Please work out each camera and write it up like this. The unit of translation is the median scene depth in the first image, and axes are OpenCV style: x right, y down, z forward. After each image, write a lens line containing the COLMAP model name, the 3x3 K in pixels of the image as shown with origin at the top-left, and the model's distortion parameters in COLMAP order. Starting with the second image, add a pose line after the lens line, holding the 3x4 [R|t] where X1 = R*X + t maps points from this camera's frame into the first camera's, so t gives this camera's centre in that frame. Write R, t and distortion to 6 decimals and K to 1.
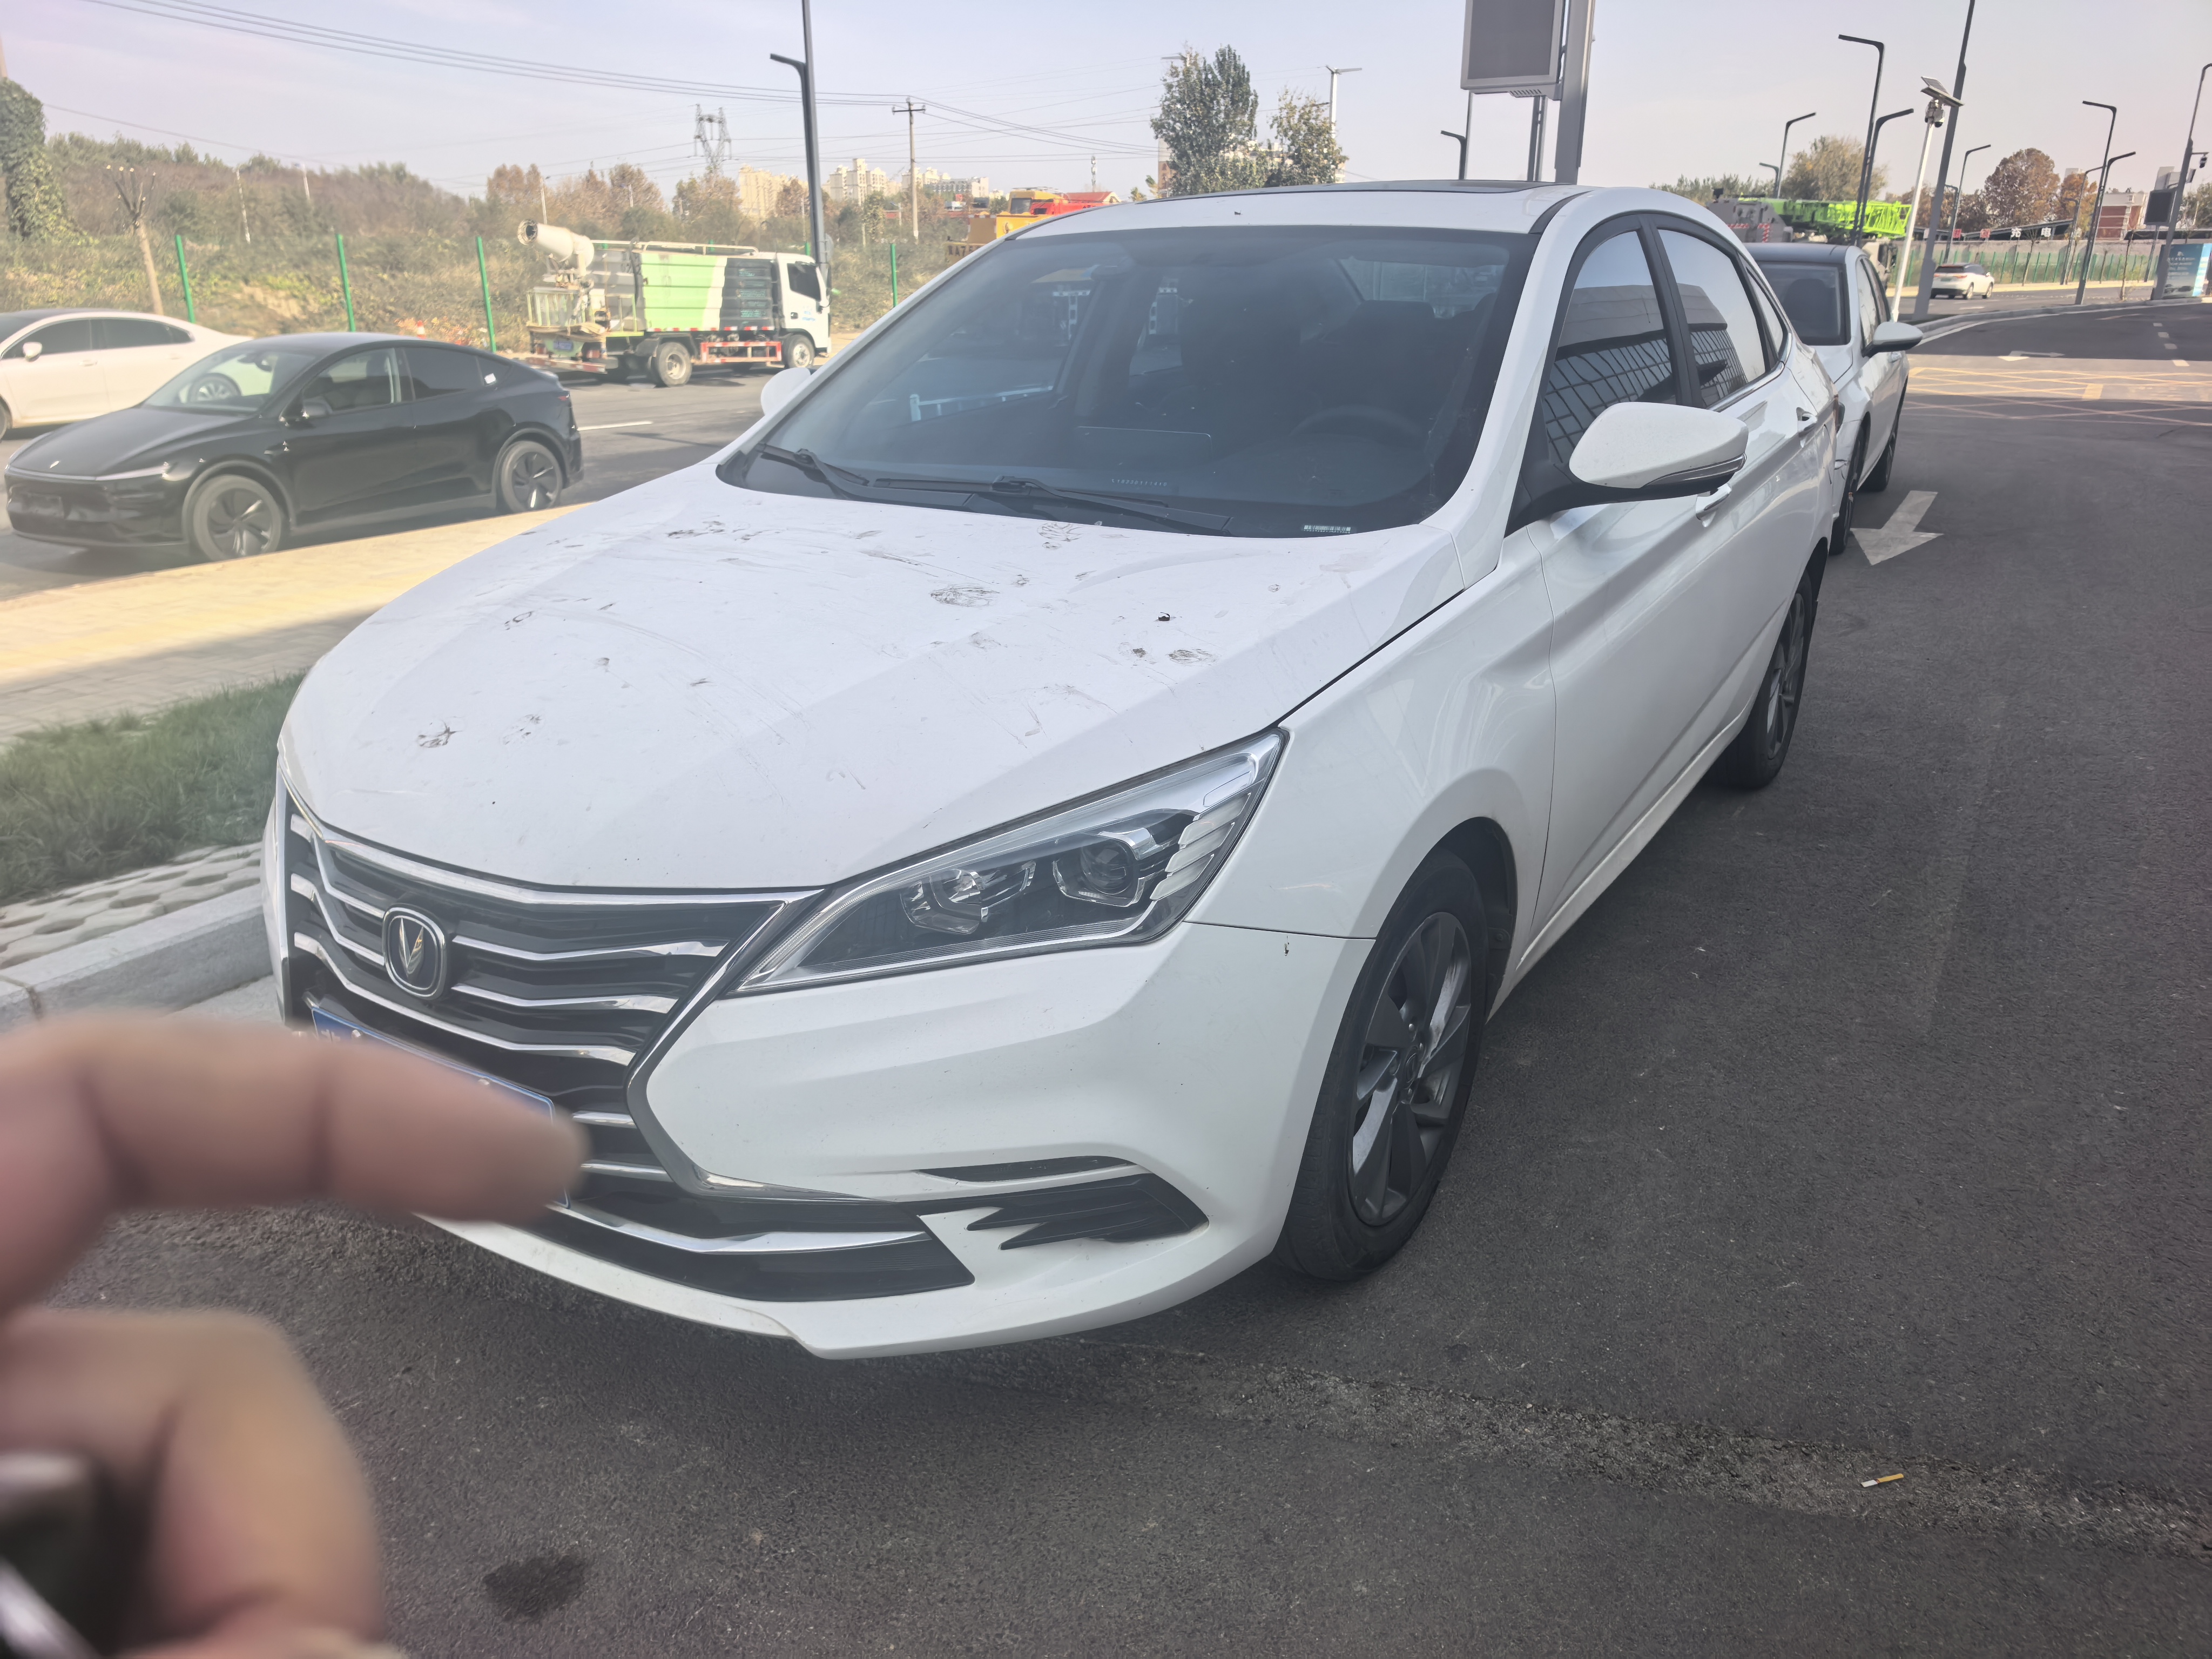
lens RADIAL K [[1555.1, 0, 1110.1], [0, 1555.1, 871.2], [0, 0, 1]] dist [0.058184, -0.049209]
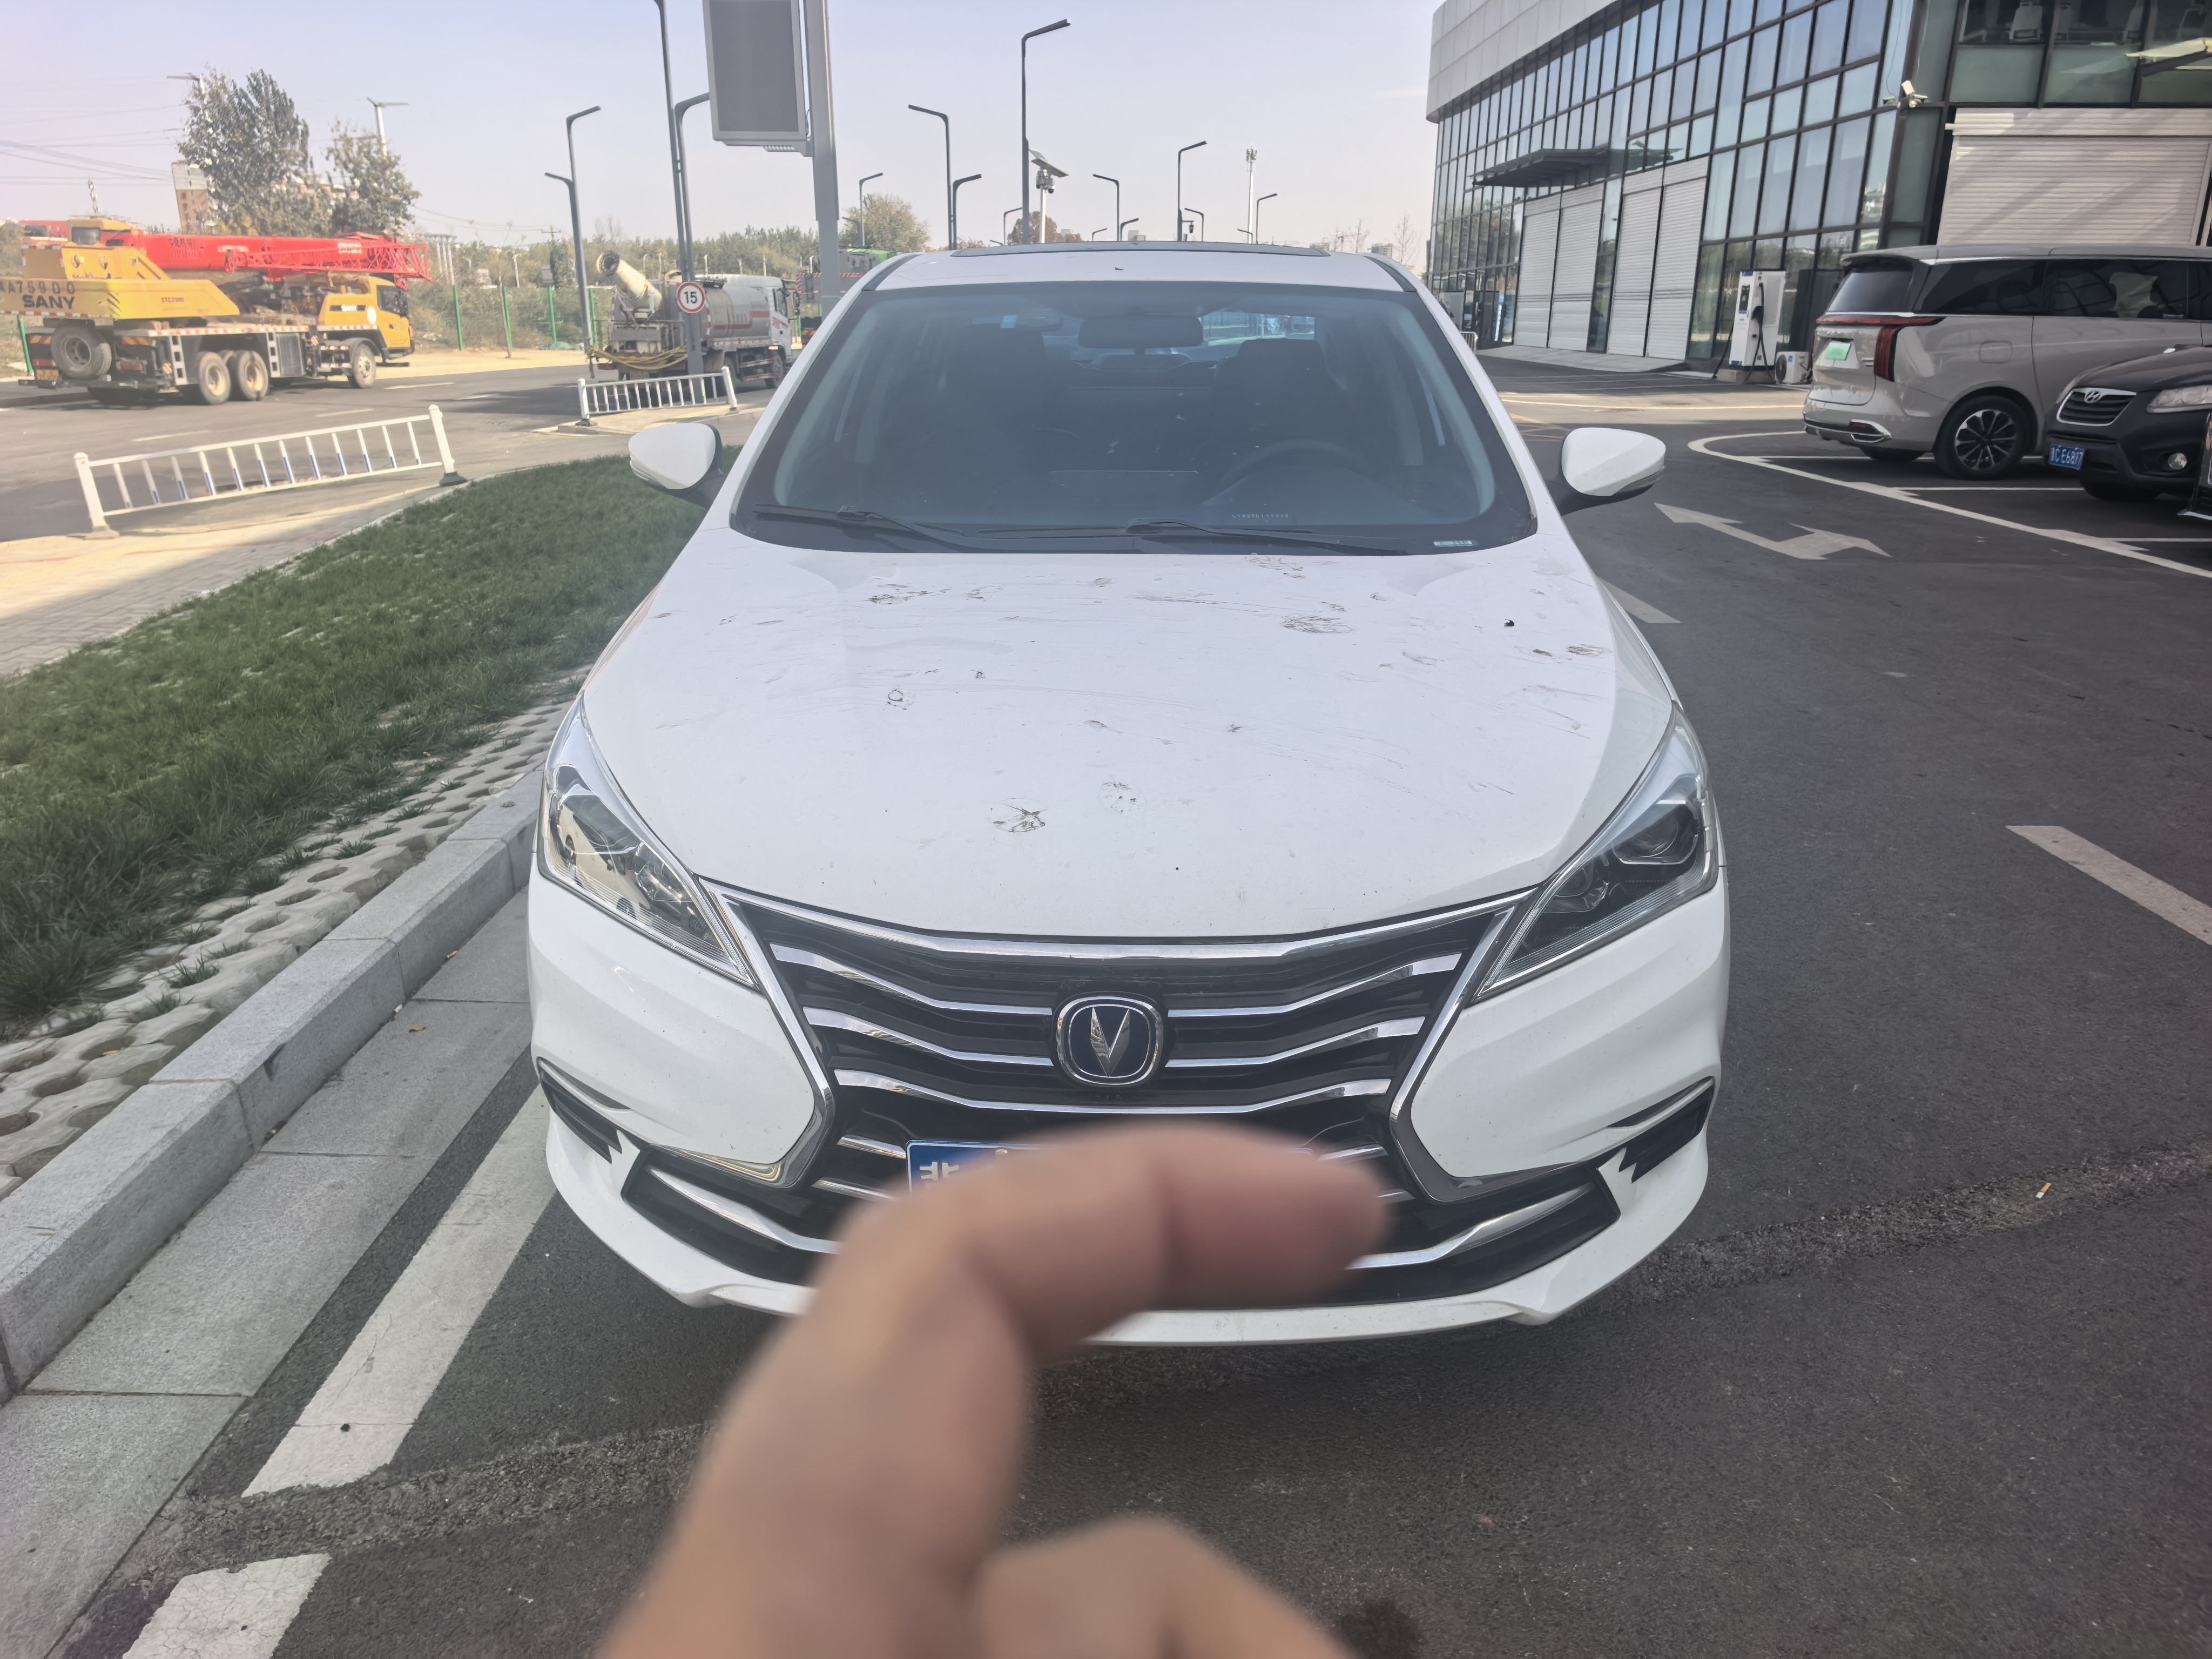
lens RADIAL K [[1569.3, 0, 1100.1], [0, 1569.3, 823.5], [0, 0, 1]] dist [0.032865, -0.037646]
pose [[0.864120, -0.155506, 0.478659, -0.643118], [0.179601, 0.983729, -0.004638, -0.054189], [-0.470150, 0.089976, 0.877988, 0.115785]]
